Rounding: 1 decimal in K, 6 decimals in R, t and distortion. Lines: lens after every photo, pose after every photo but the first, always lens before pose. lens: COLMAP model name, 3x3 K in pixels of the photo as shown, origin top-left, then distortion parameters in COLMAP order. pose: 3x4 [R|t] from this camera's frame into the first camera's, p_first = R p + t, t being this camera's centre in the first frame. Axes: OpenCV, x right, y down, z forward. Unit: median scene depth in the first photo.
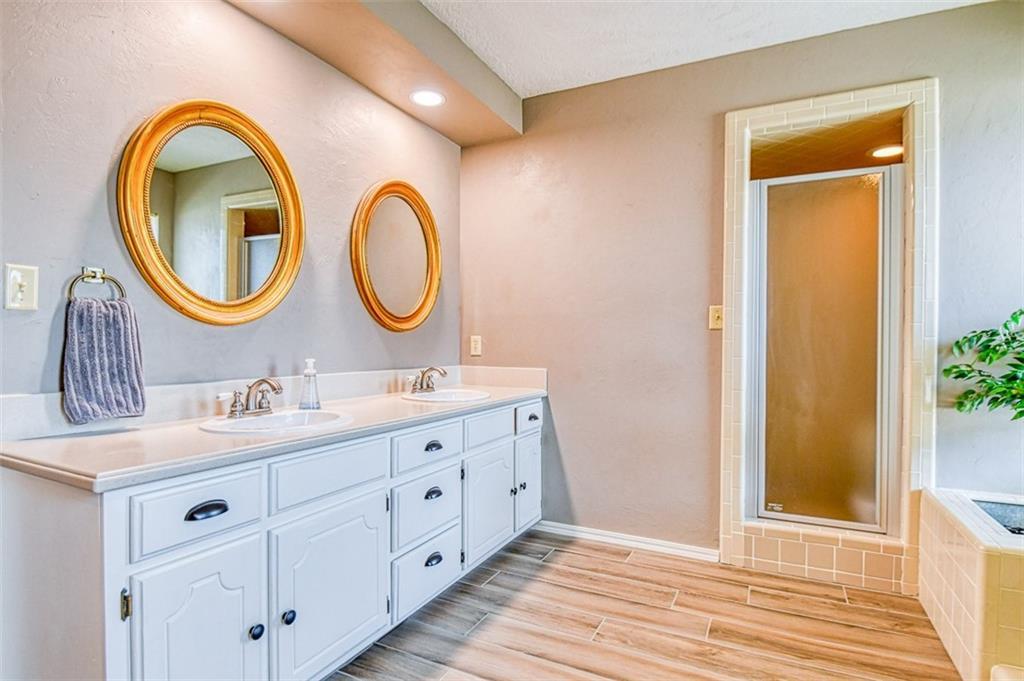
lens RADIAL K [[530.3, 0, 516.0], [0, 530.3, 346.6], [0, 0, 1]] dist [-0.000508, -0.000331]
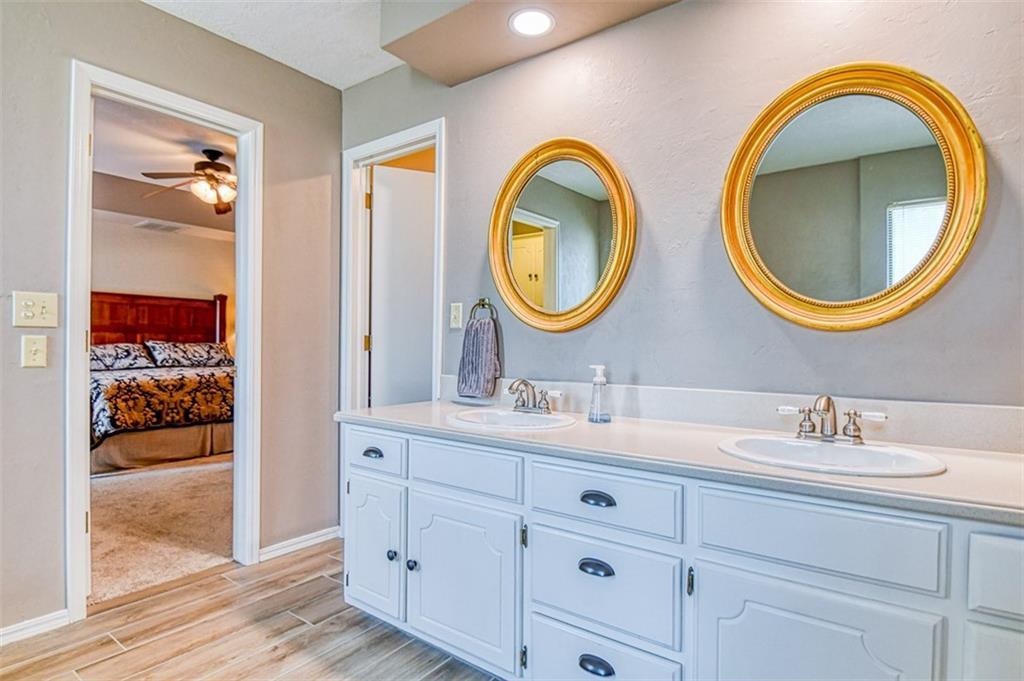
lens RADIAL K [[530.3, 0, 516.0], [0, 530.3, 346.6], [0, 0, 1]] dist [-0.000508, -0.000331]
pose [[-0.160457, 0.002922, -0.987038, 0.583999], [-0.015220, 0.999869, 0.005434, -0.014031], [0.986925, 0.015894, -0.160392, 1.085215]]
